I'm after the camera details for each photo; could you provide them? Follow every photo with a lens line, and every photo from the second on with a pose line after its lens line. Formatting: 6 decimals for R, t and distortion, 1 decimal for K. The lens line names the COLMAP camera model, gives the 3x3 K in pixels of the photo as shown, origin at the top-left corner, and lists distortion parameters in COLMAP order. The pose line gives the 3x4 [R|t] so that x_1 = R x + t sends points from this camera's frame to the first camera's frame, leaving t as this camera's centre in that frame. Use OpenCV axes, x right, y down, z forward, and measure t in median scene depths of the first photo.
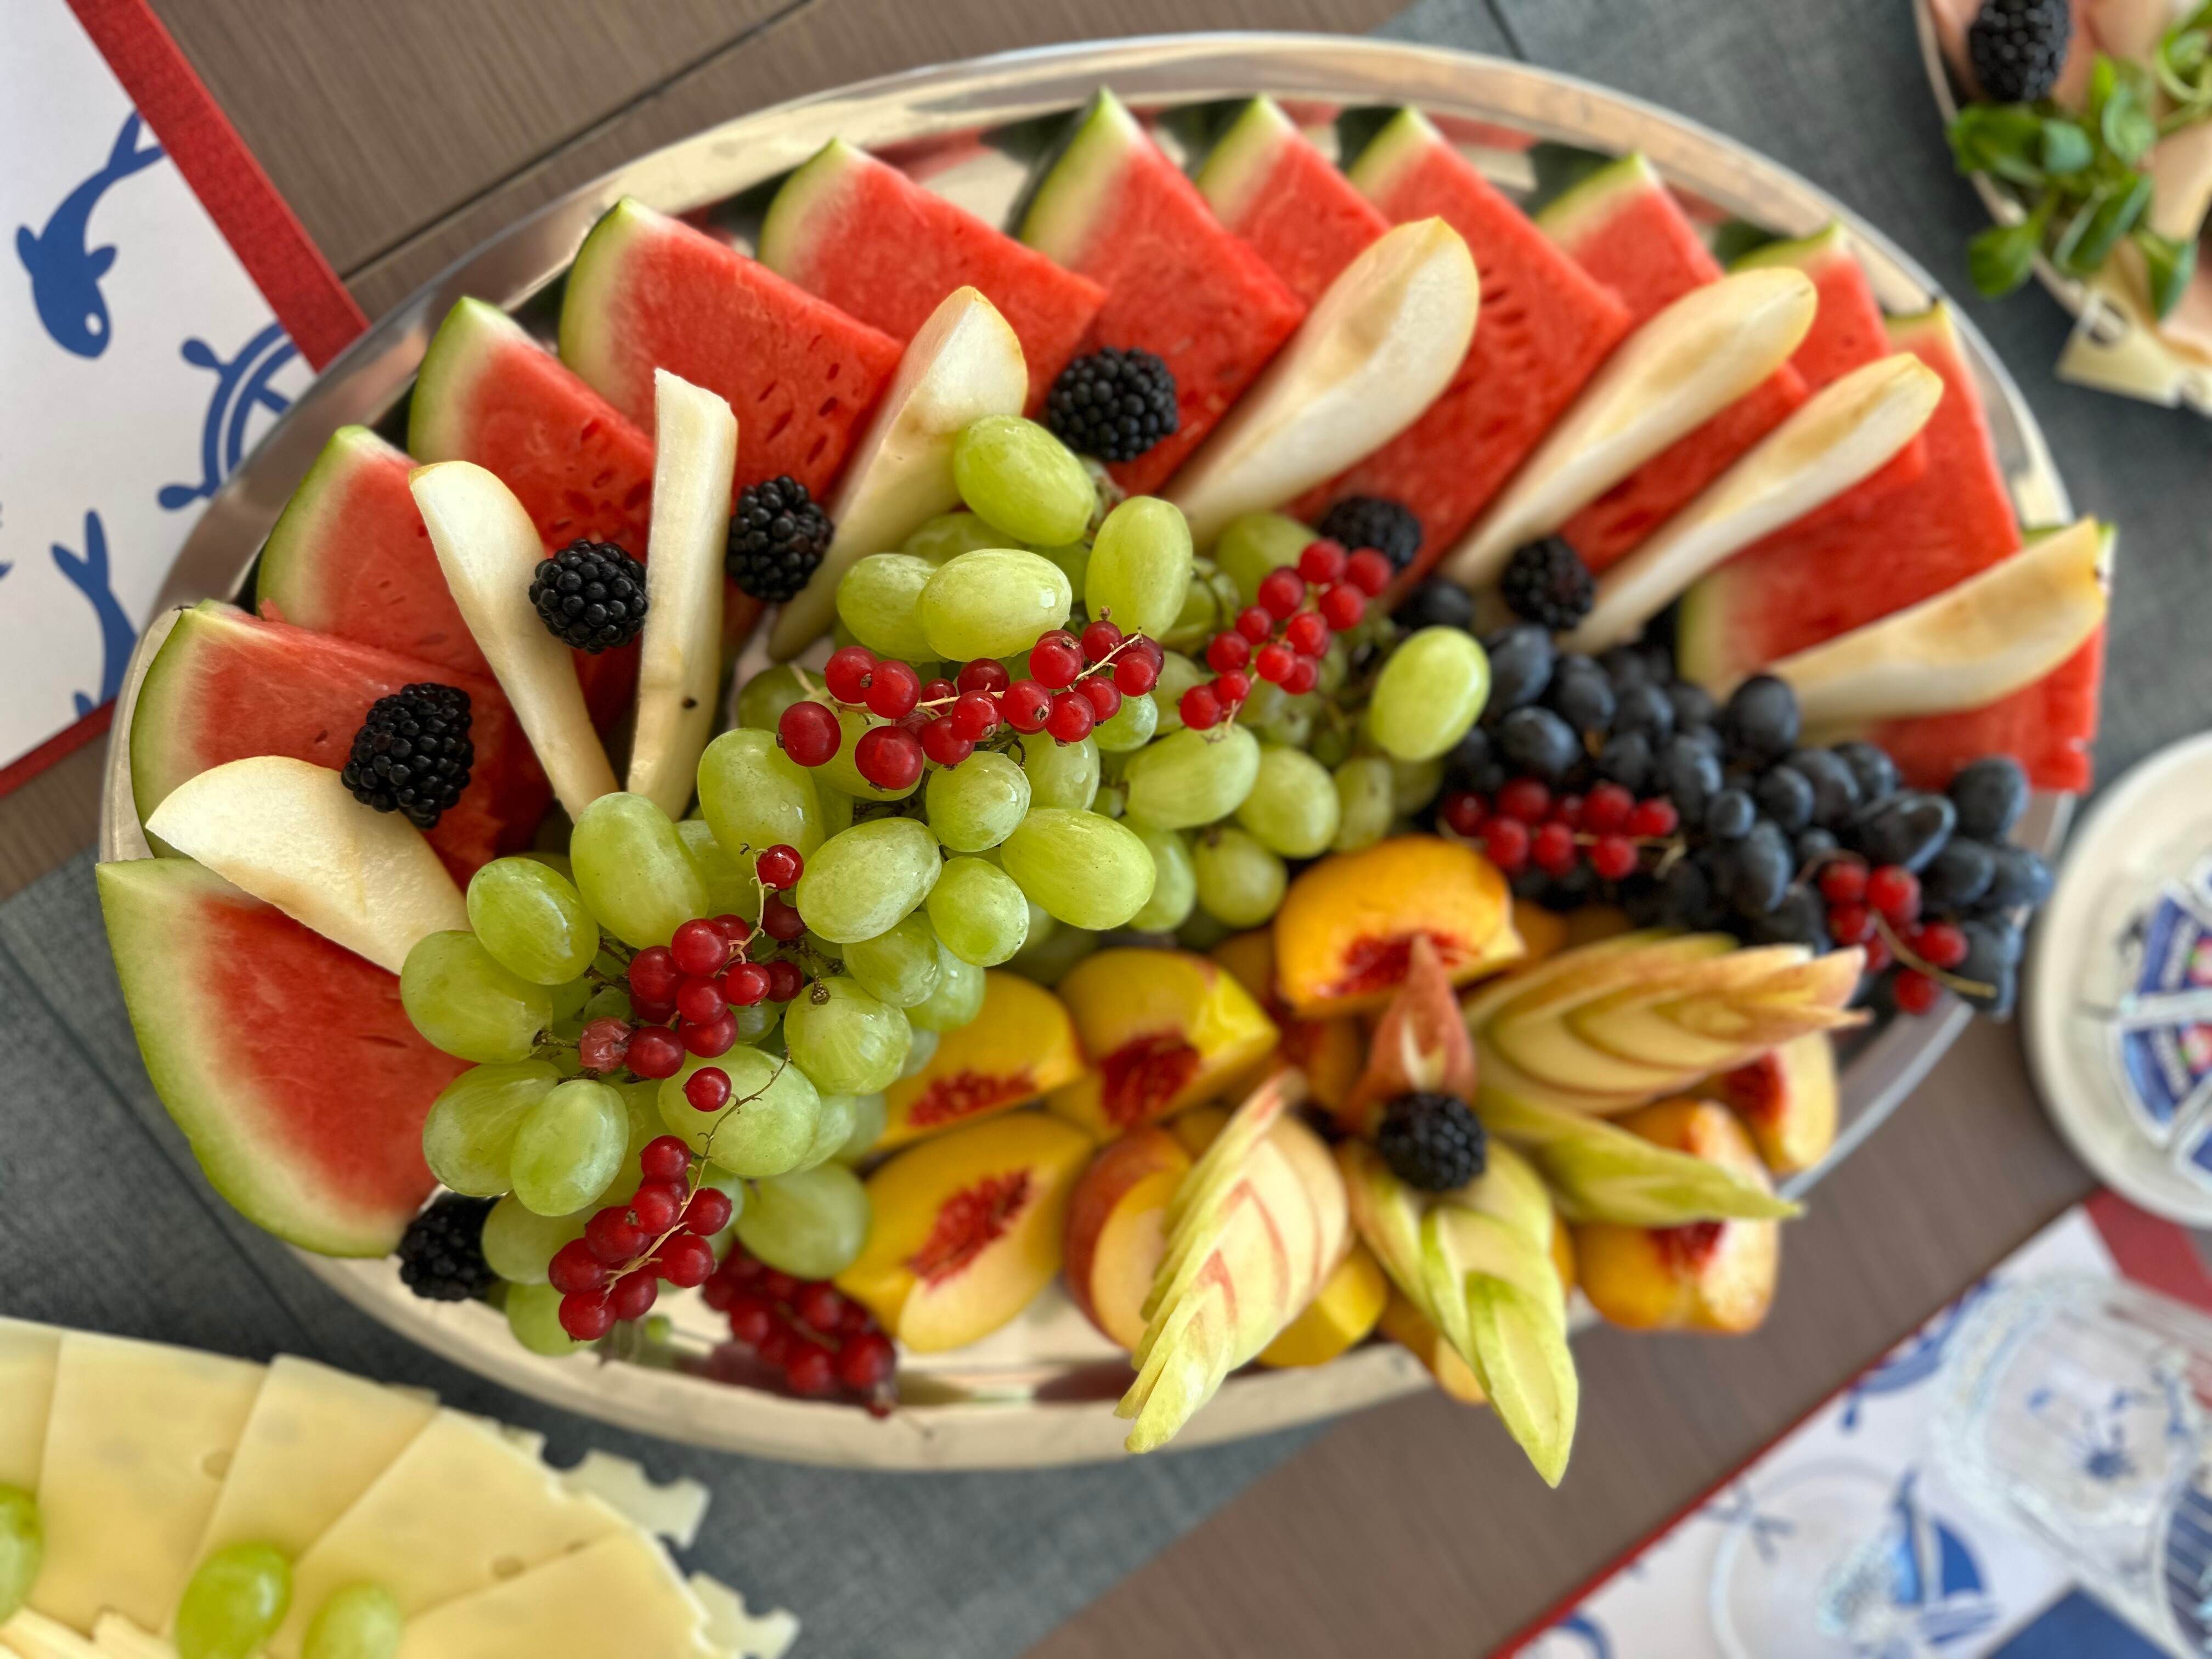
lens RADIAL K [[1534.5, 0, 1106.0], [0, 1534.5, 829.5], [0, 0, 1]] dist [0.117281, -0.198390]
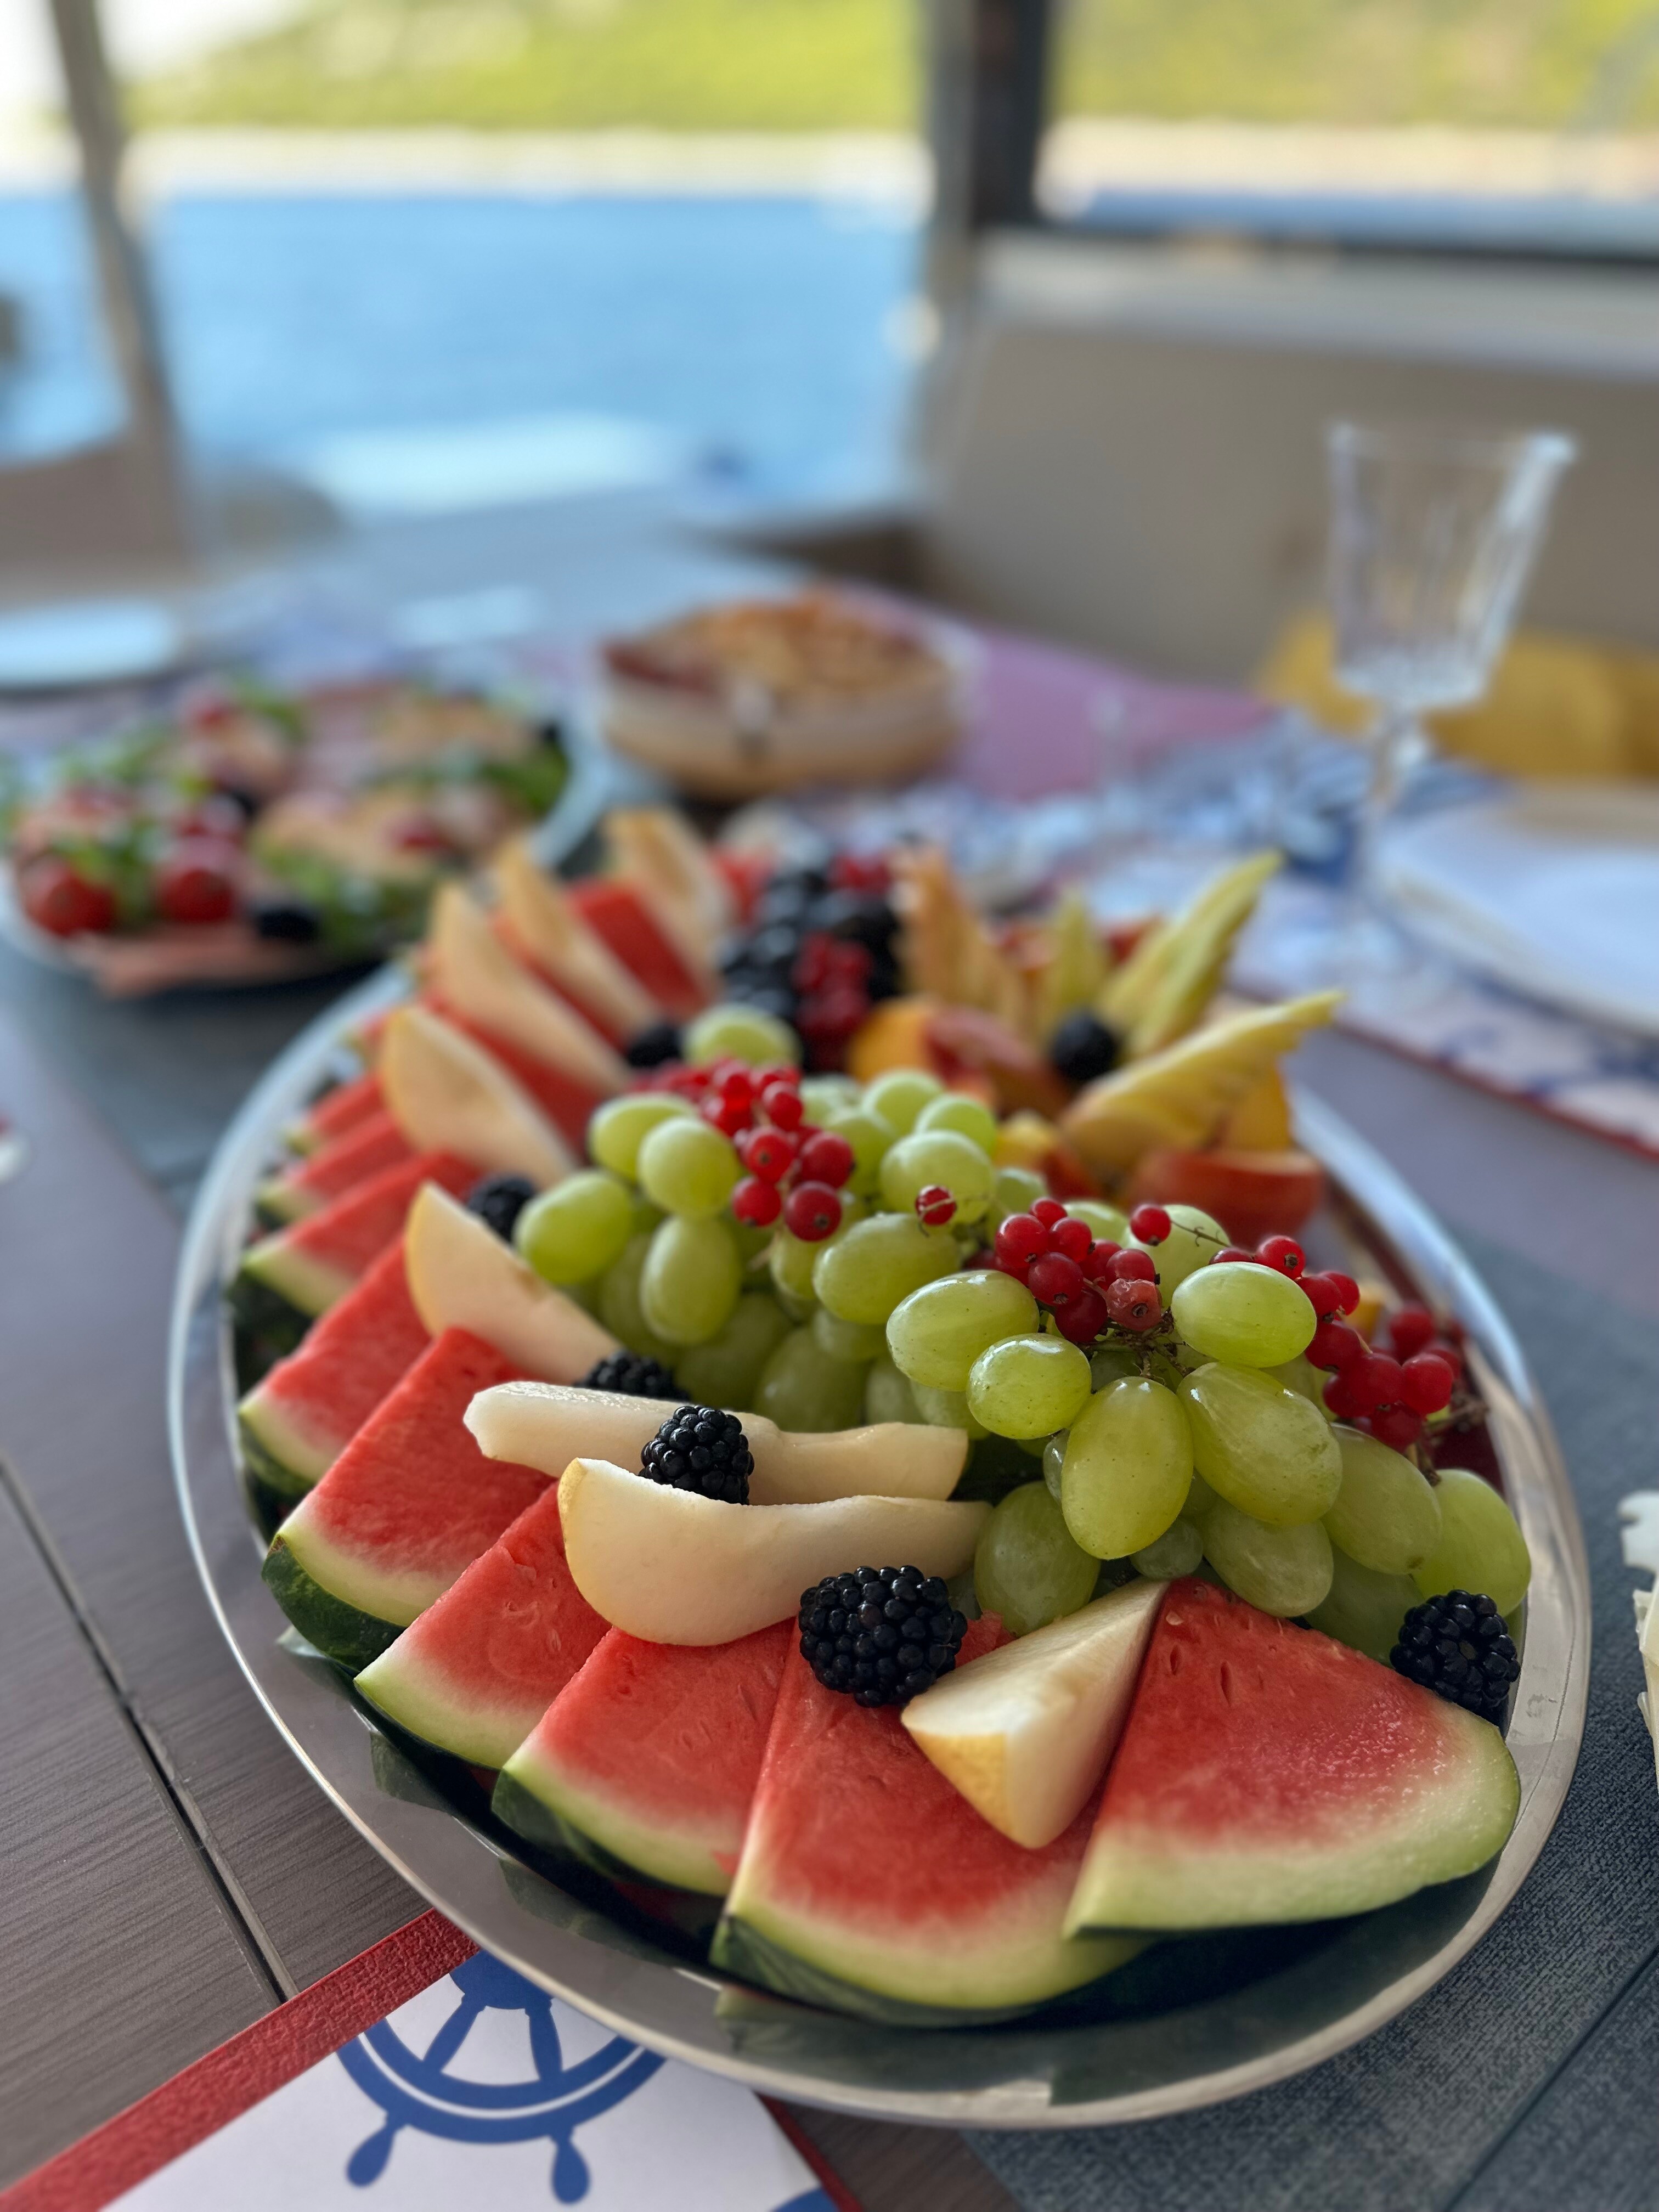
lens RADIAL K [[1534.5, 0, 829.5], [0, 1534.5, 1106.0], [0, 0, 1]] dist [0.117281, -0.198390]
pose [[-0.102337, -0.654527, 0.749081, -0.866218], [0.993370, -0.106893, 0.042310, -0.079901], [0.052379, 0.748444, 0.661126, 0.194055]]
